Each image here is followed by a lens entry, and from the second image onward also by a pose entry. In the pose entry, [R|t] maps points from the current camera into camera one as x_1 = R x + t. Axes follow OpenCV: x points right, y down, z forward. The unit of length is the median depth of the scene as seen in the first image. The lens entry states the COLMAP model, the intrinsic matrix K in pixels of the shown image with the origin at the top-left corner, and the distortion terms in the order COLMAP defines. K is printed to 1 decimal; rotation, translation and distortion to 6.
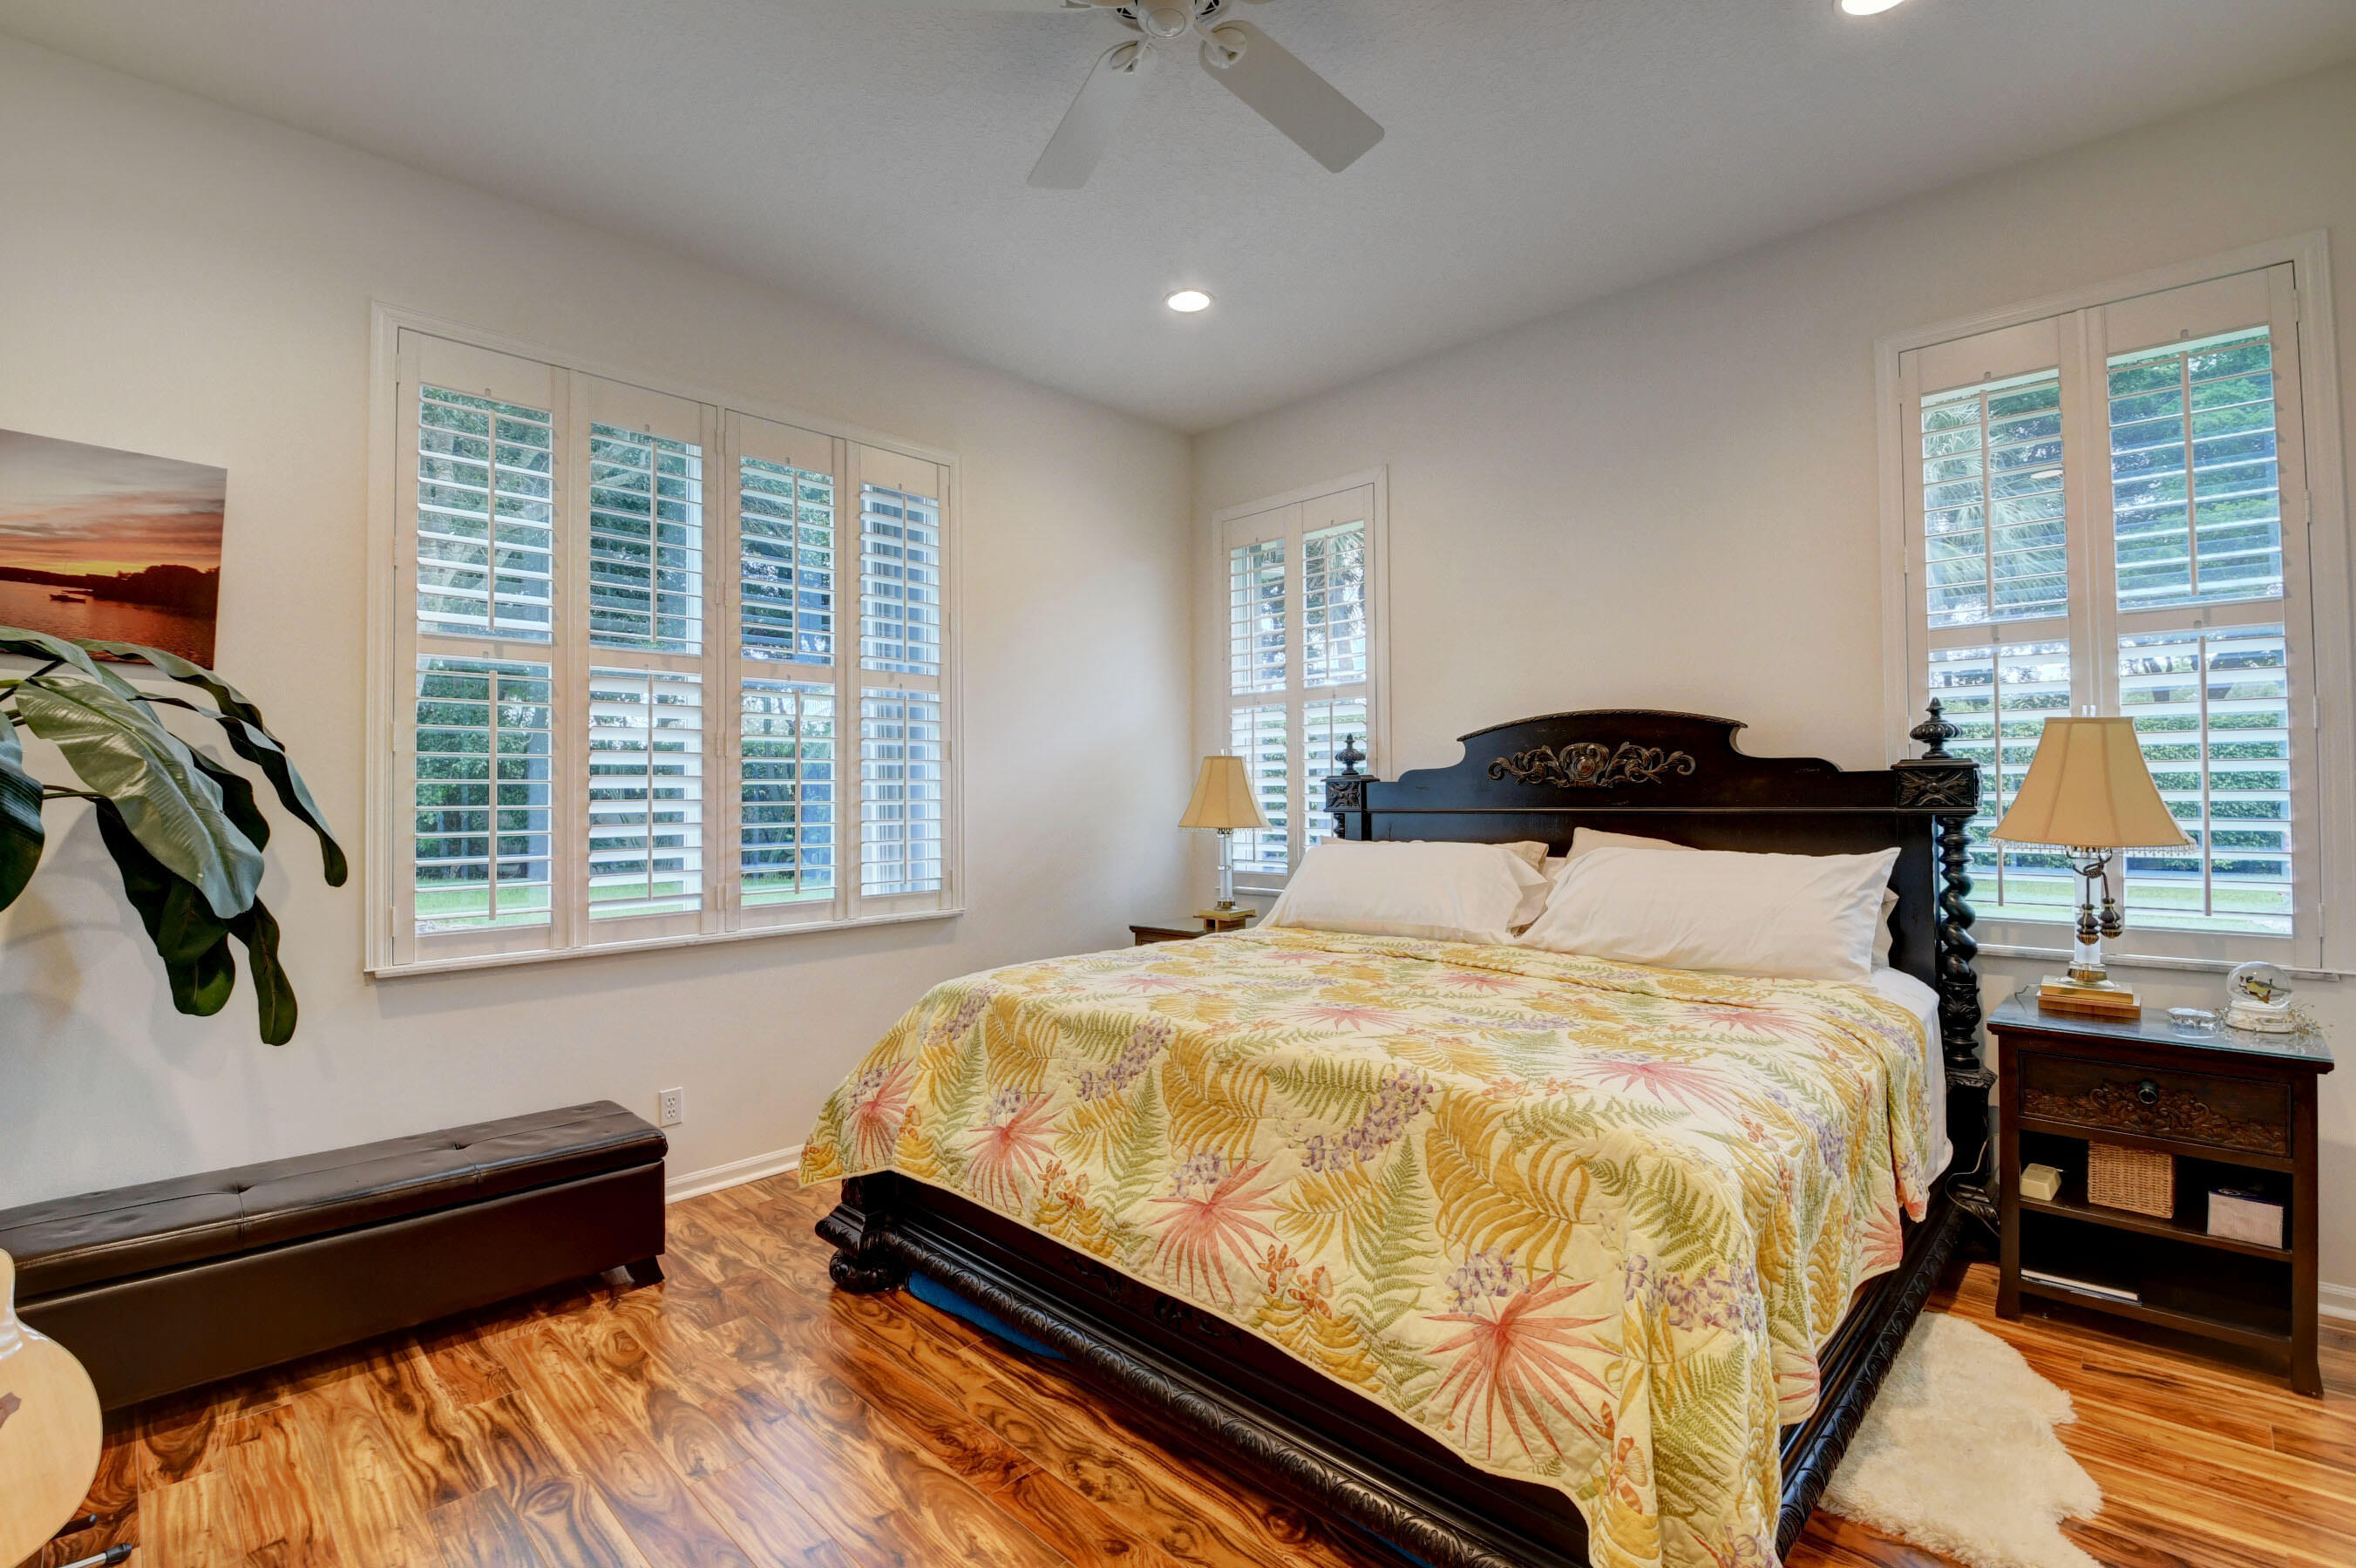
lens RADIAL K [[1027.3, 0, 1167.7], [0, 1027.3, 777.8], [0, 0, 1]] dist [0.026007, -0.040567]
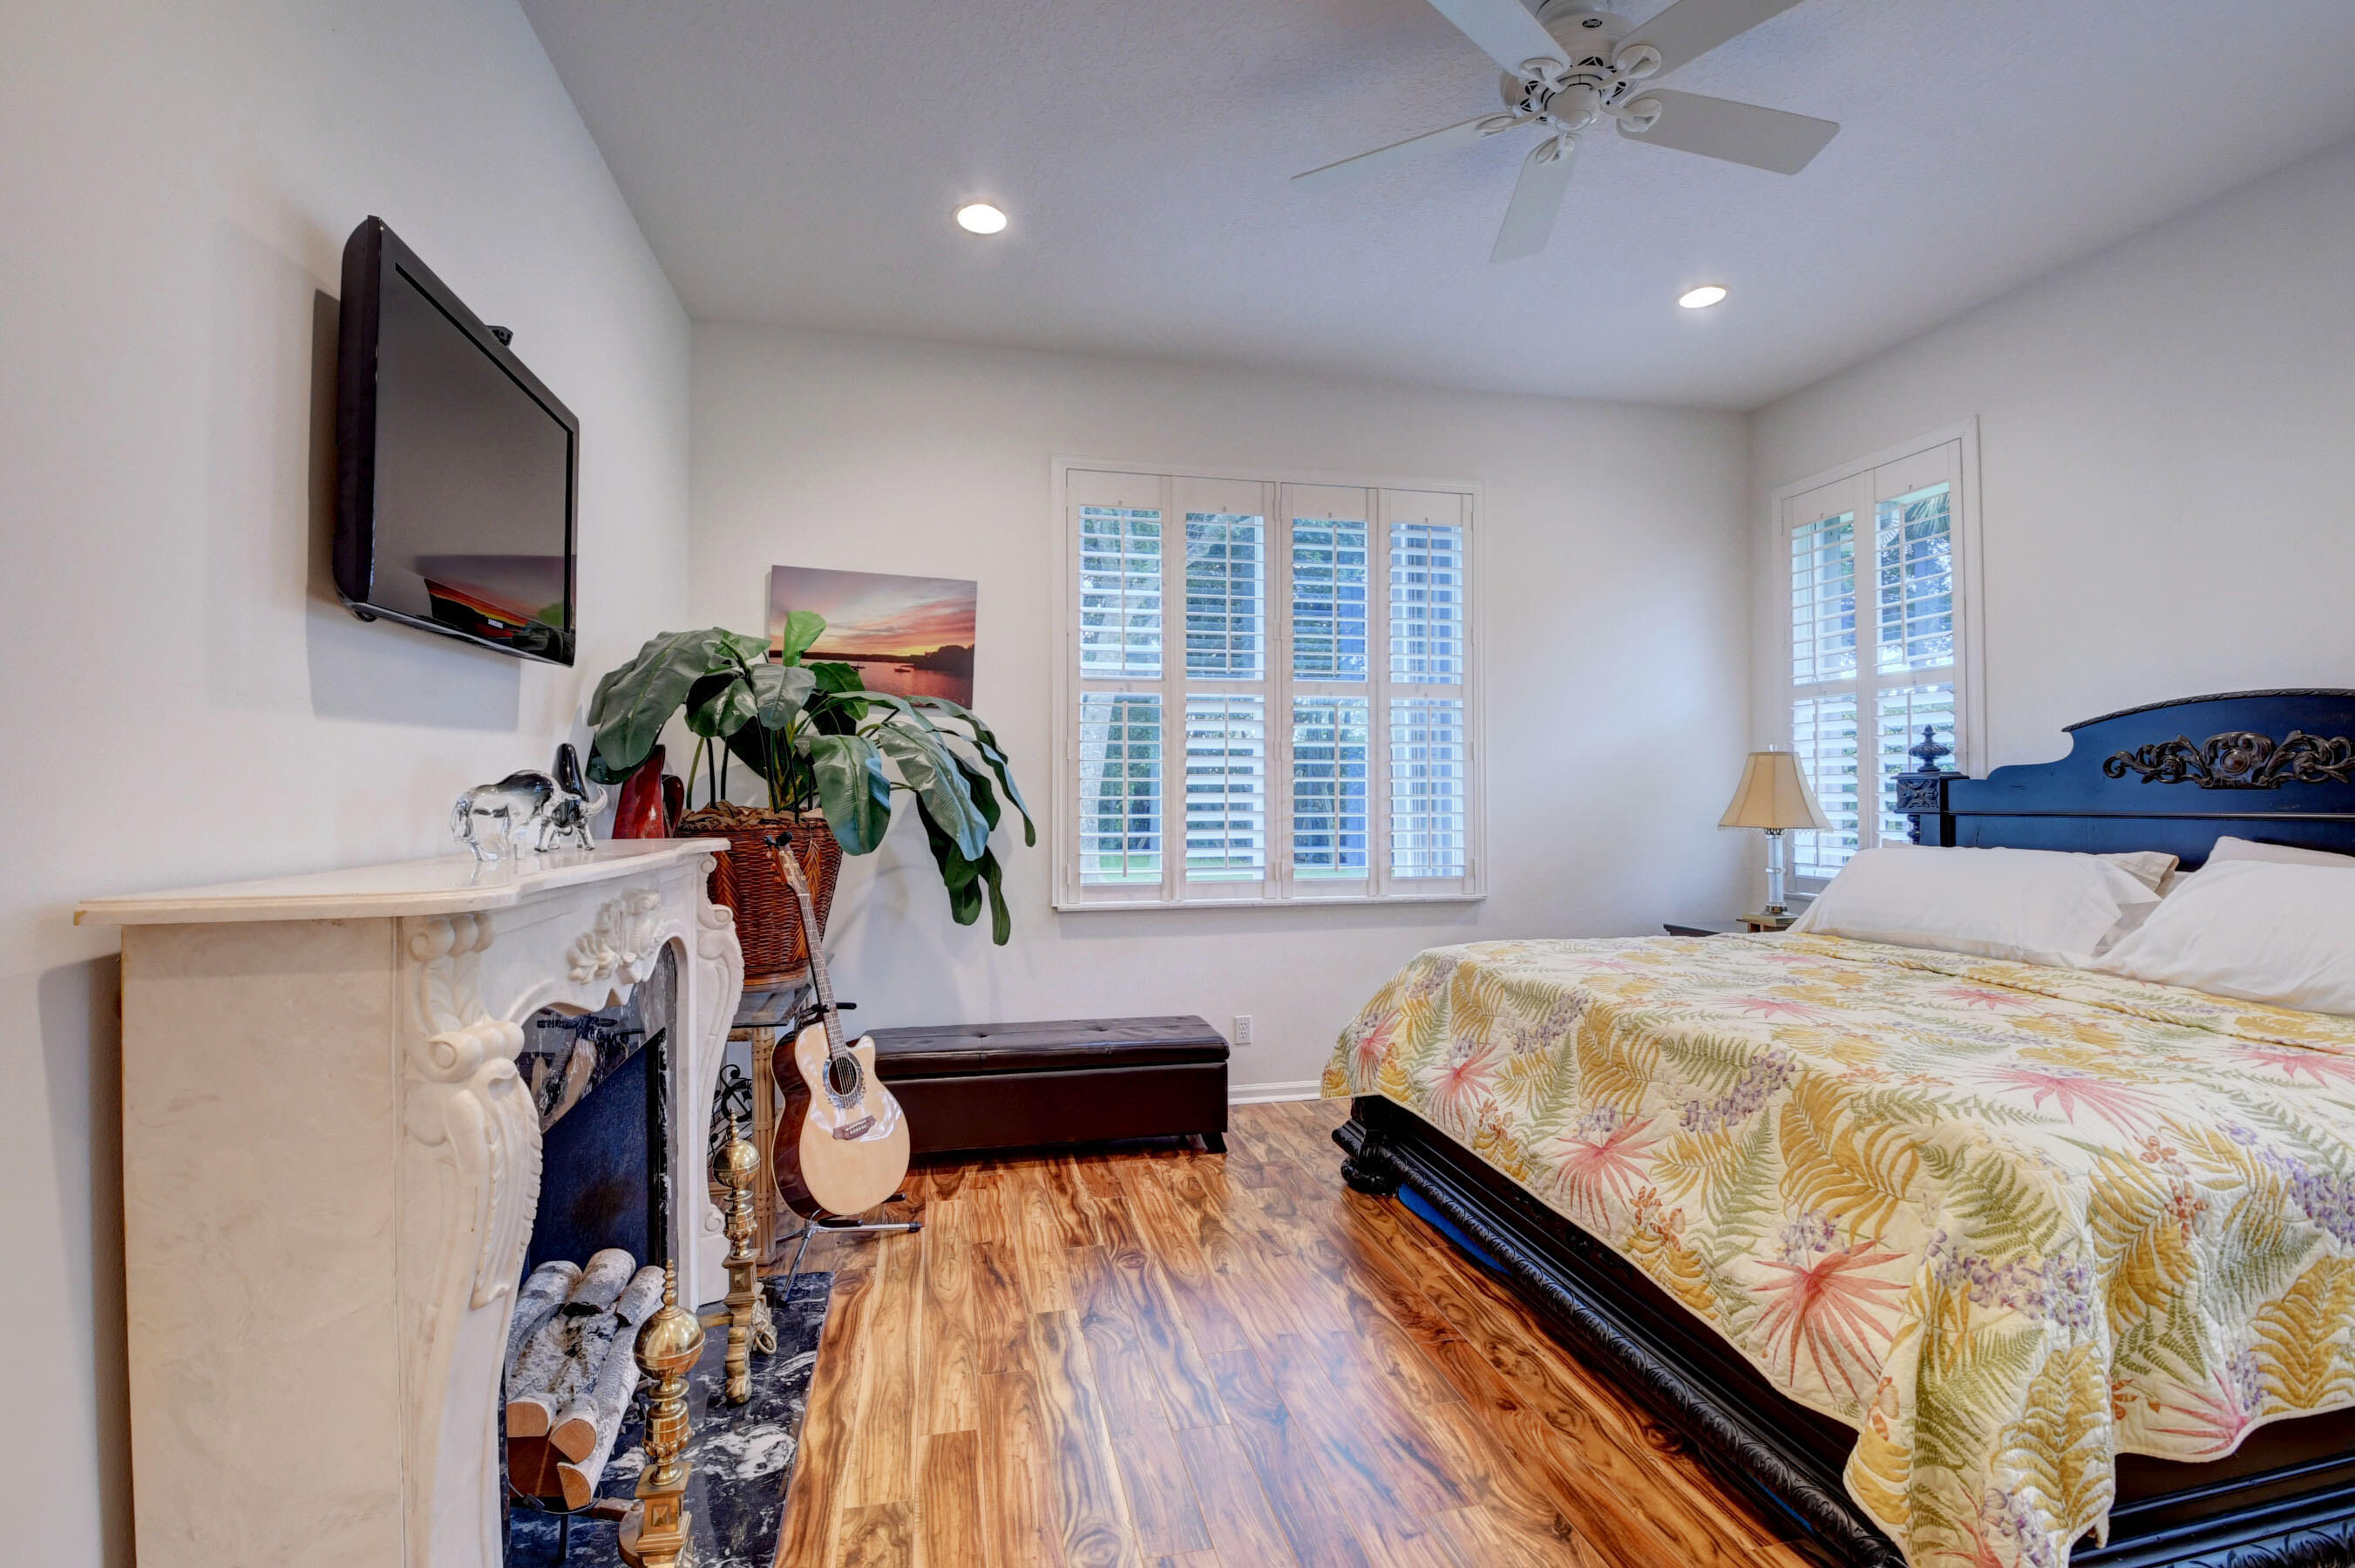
lens RADIAL K [[1033.0, 0, 1171.7], [0, 1033.0, 777.2], [0, 0, 1]] dist [0.015102, -0.027044]
pose [[0.835070, -0.000430, -0.550144, 0.242494], [0.002691, 0.999991, 0.003303, -0.005522], [0.550138, -0.004239, 0.835063, -0.202663]]
